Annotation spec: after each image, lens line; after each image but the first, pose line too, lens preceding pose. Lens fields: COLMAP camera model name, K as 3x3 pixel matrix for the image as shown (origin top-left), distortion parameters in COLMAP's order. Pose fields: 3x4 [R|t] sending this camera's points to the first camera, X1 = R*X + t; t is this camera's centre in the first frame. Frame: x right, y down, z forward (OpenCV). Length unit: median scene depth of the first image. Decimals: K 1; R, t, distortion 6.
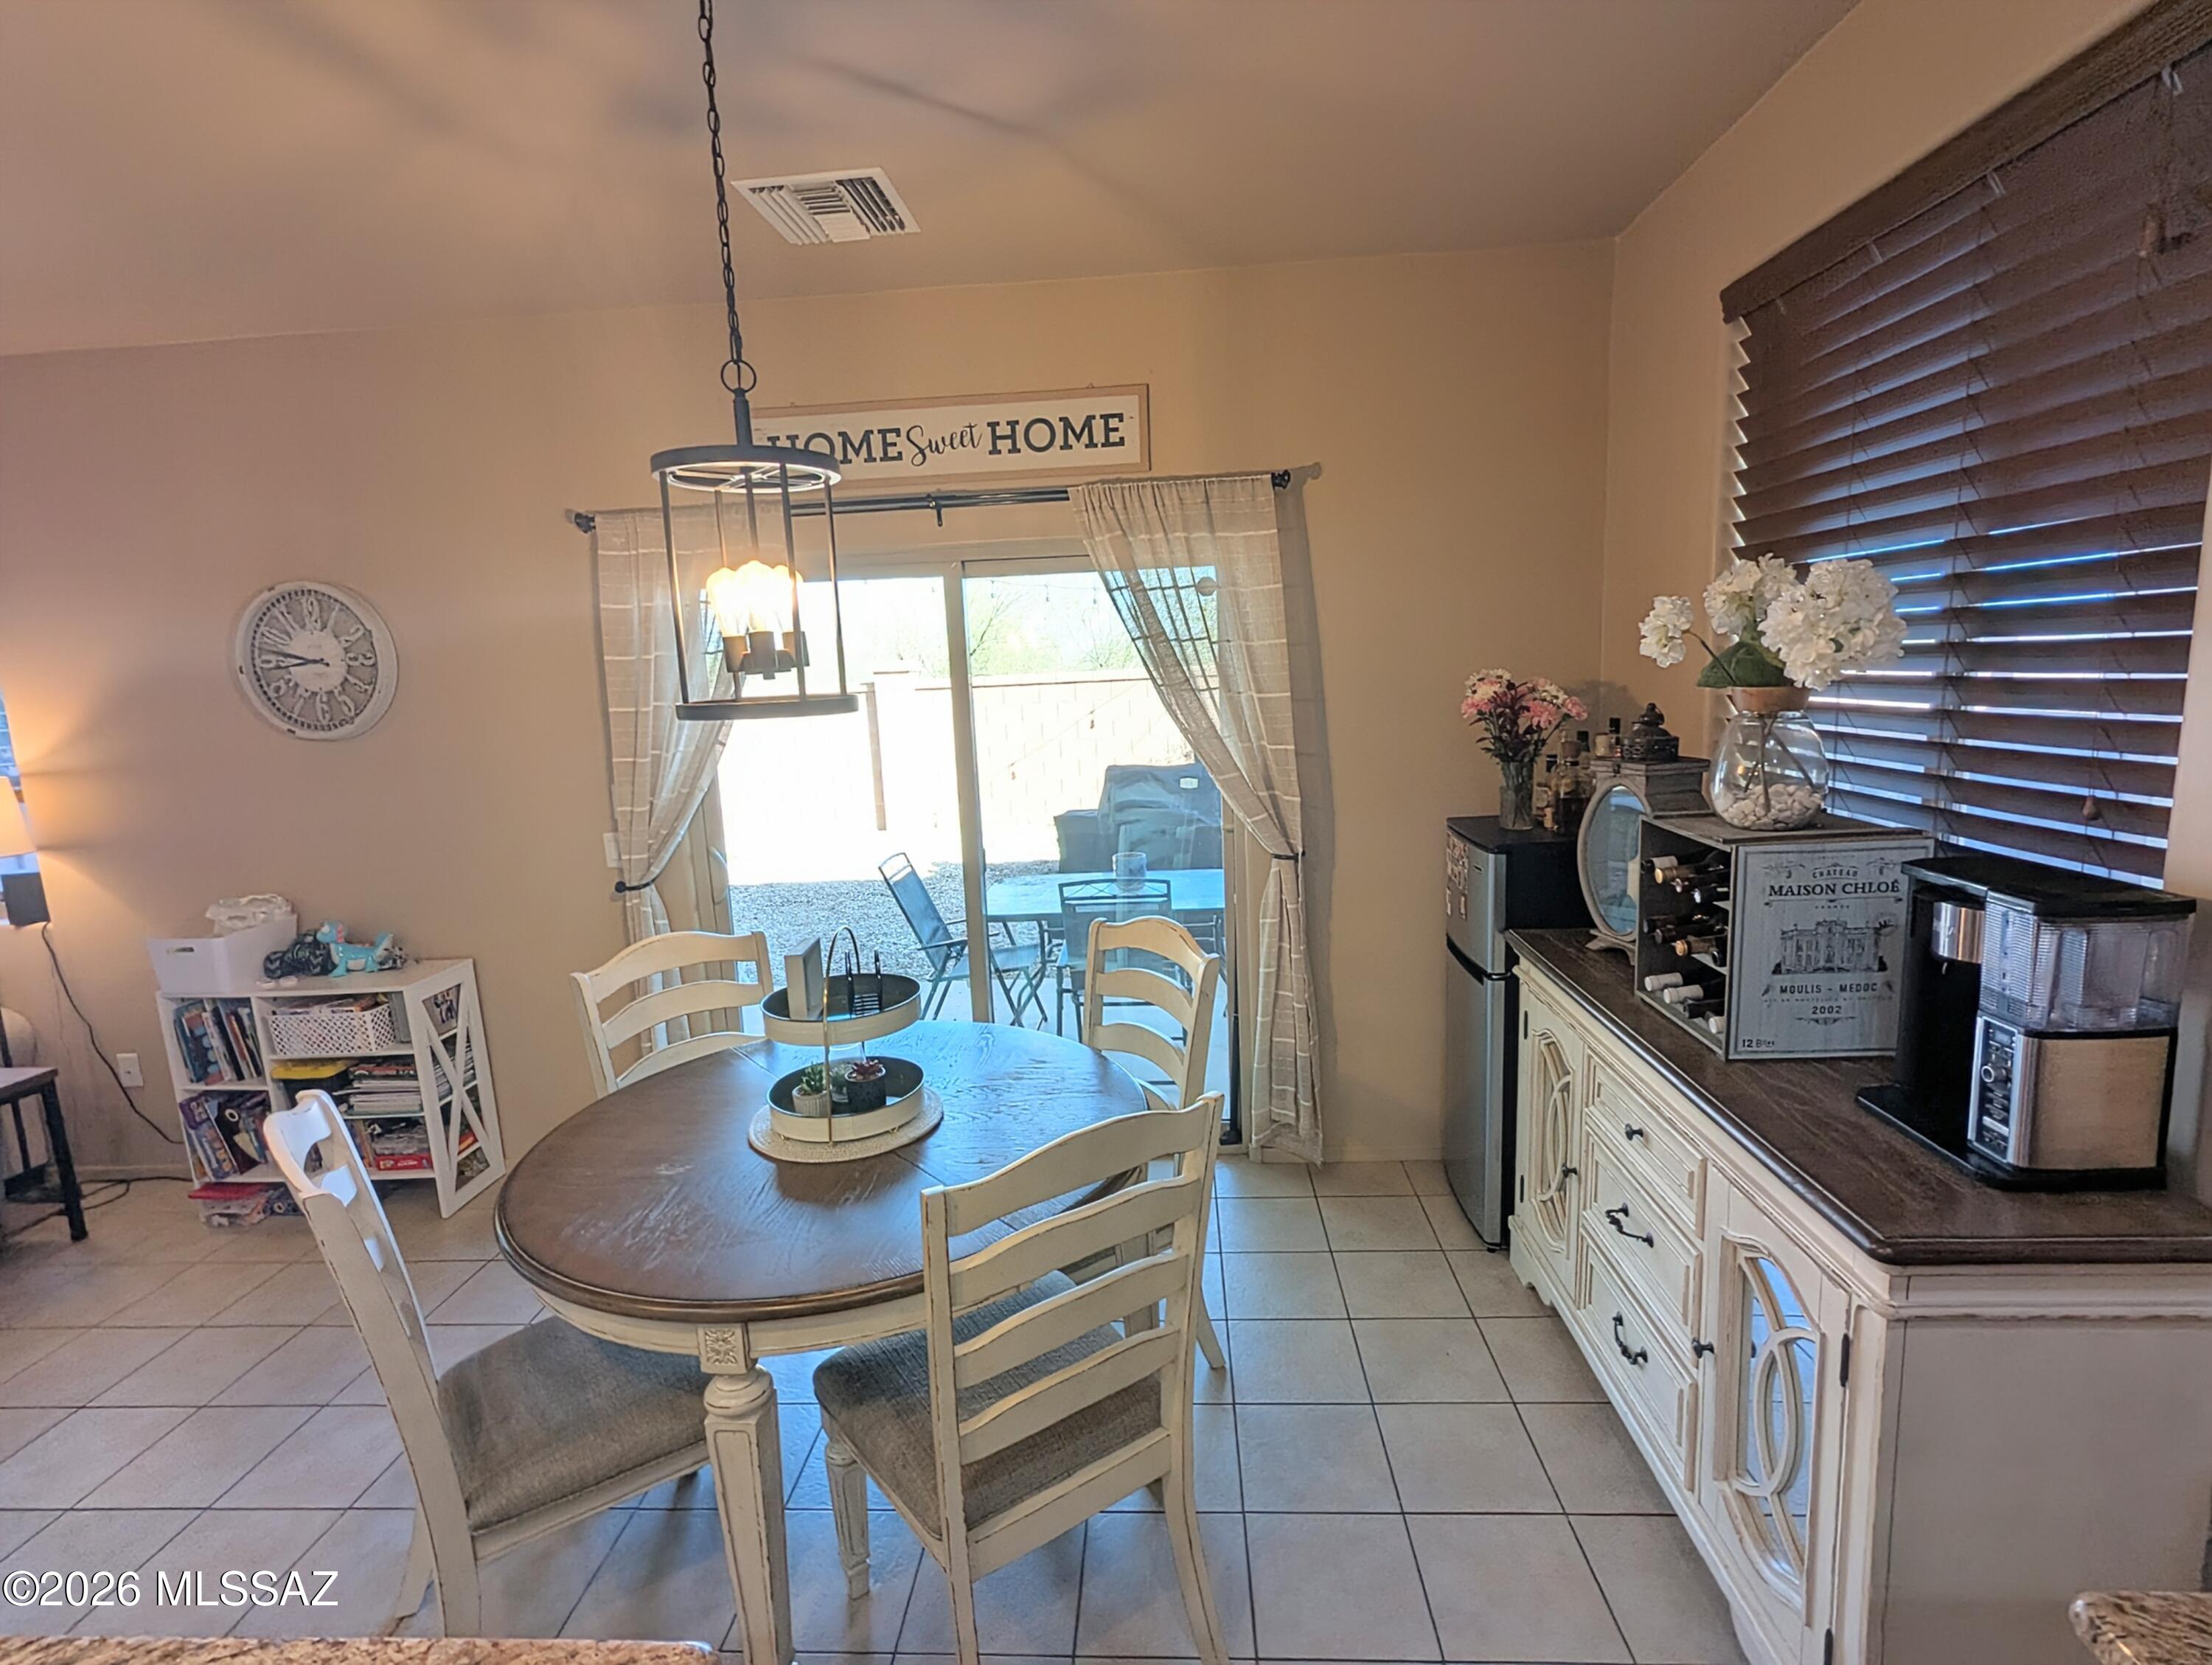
lens RADIAL K [[1046.5, 0, 1119.4], [0, 1046.5, 855.0], [0, 0, 1]] dist [-0.000347, 0.000449]
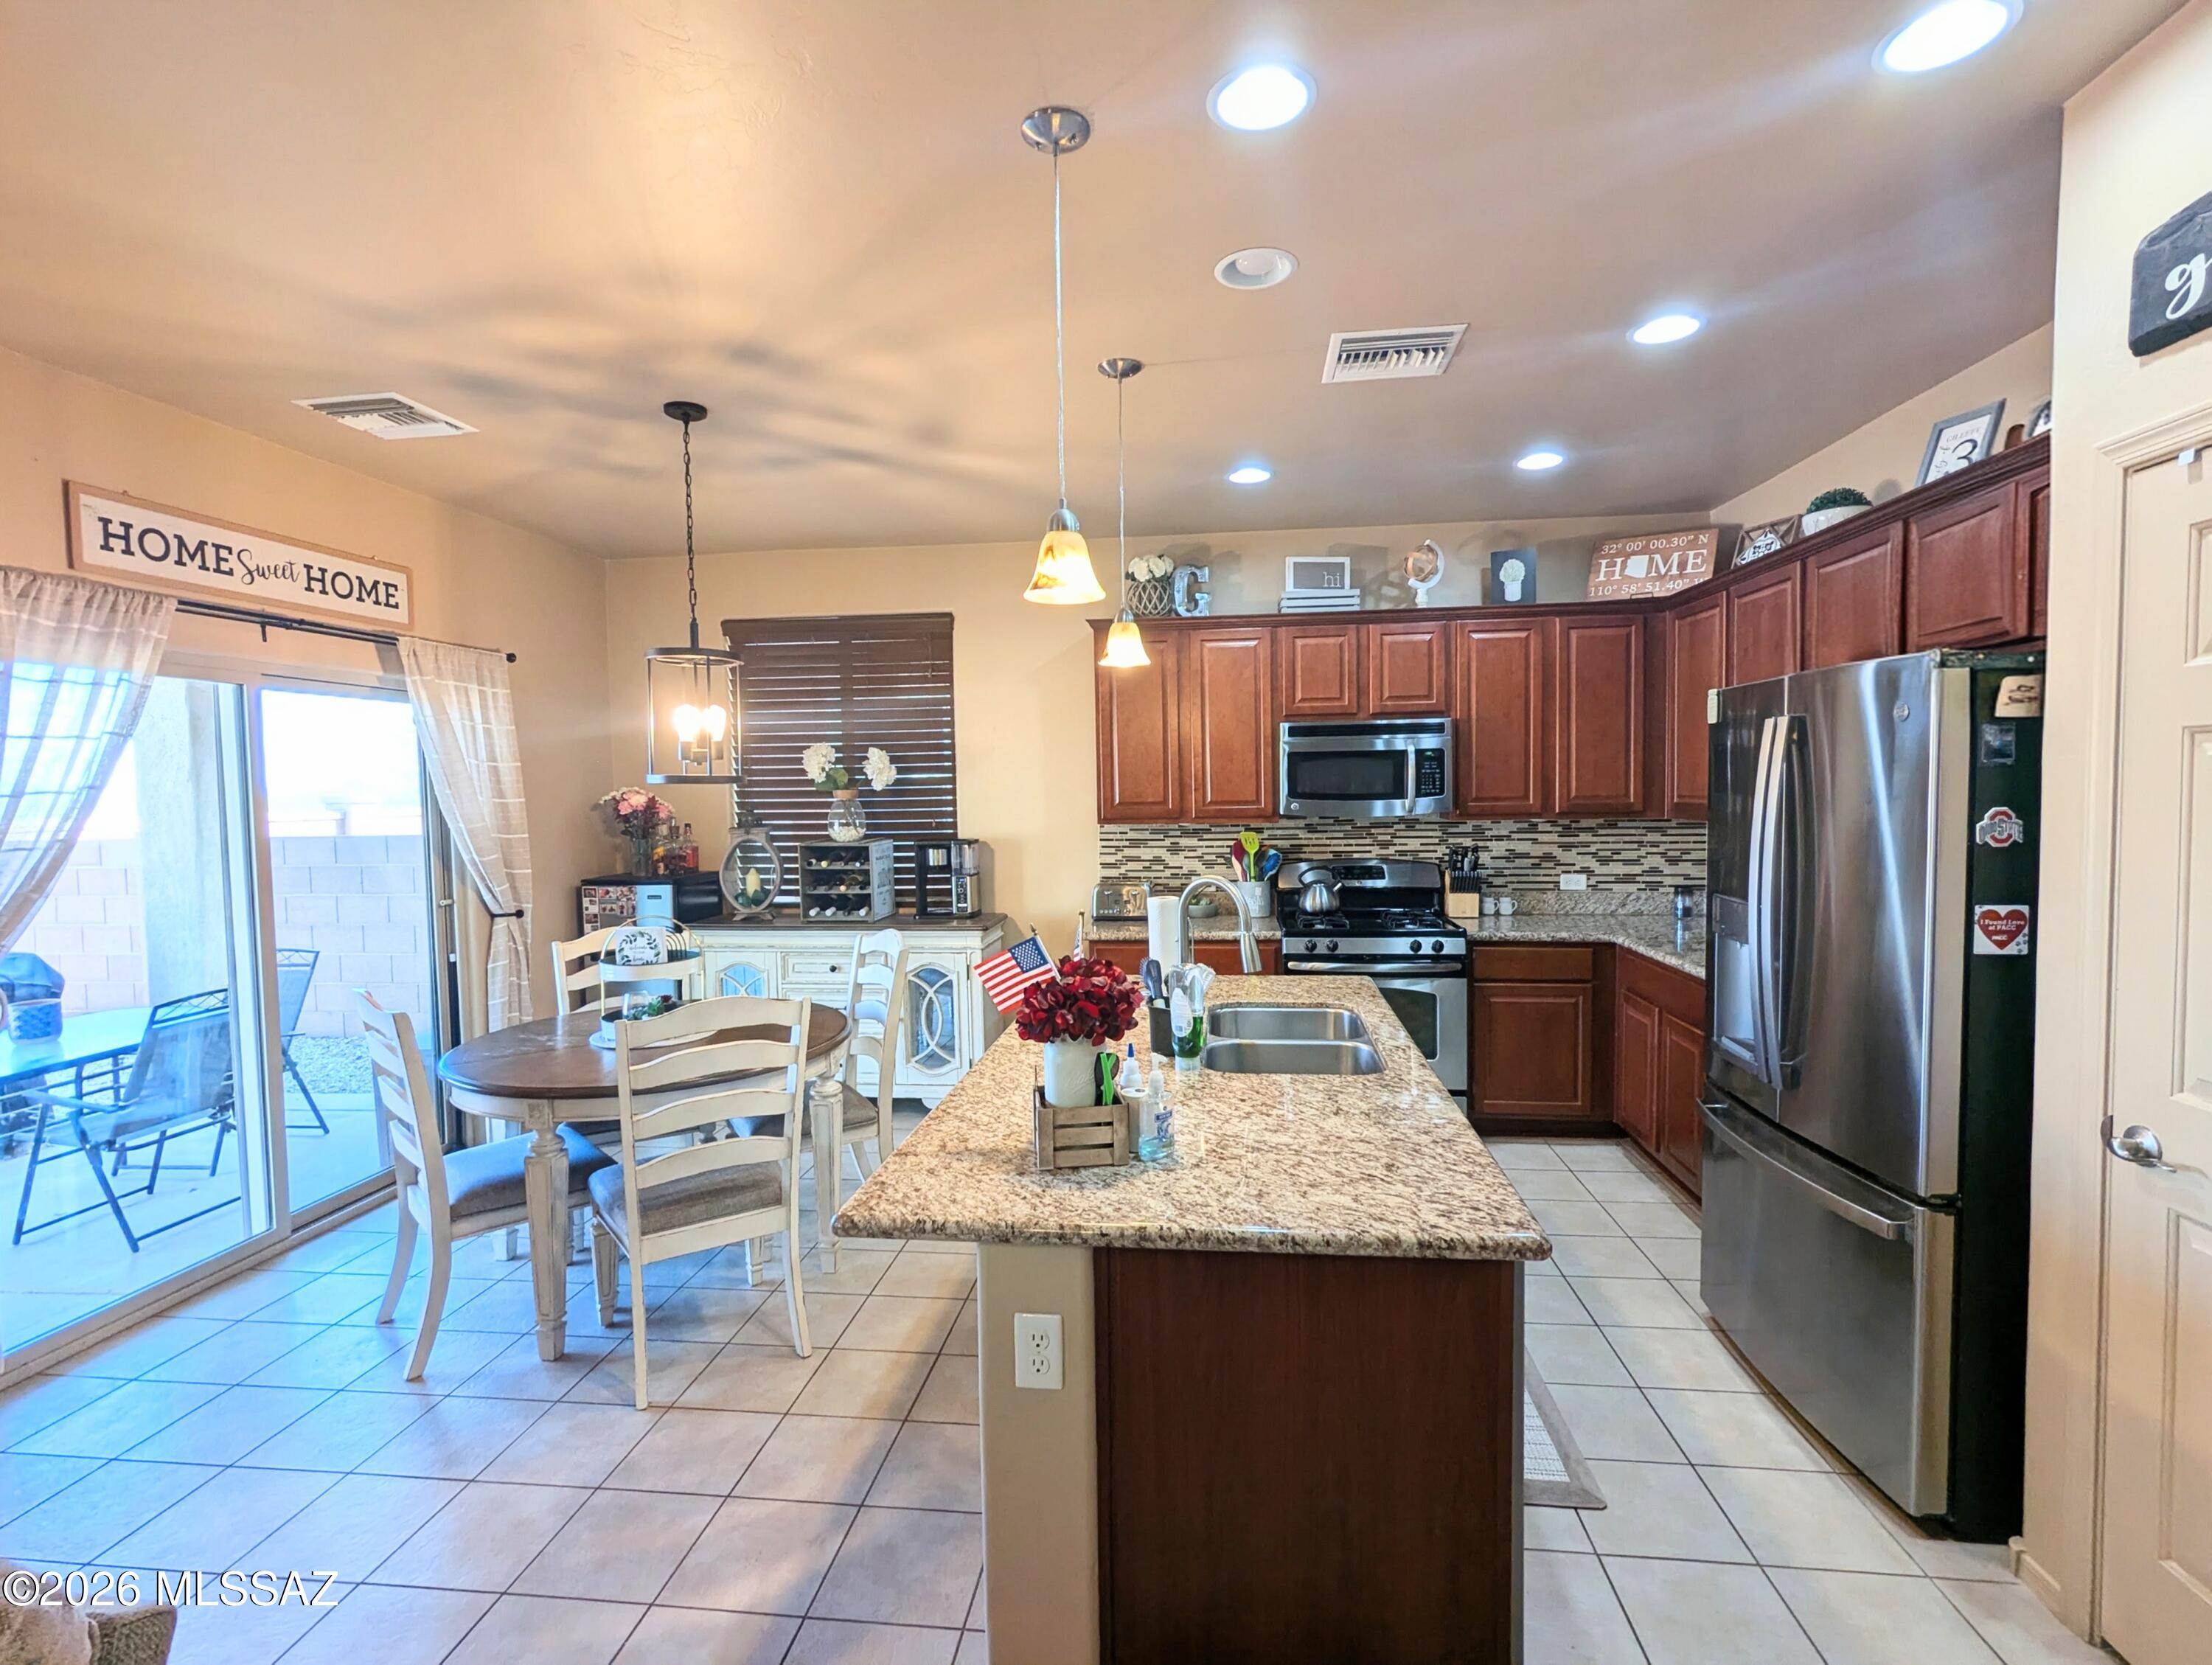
lens RADIAL K [[1046.5, 0, 1106.6], [0, 1046.5, 844.2], [0, 0, 1]] dist [-0.000347, 0.000449]
pose [[0.072310, -0.013191, 0.997295, -1.216488], [0.172587, 0.984994, 0.000515, 0.044960], [-0.982336, 0.172083, 0.073502, 0.094795]]
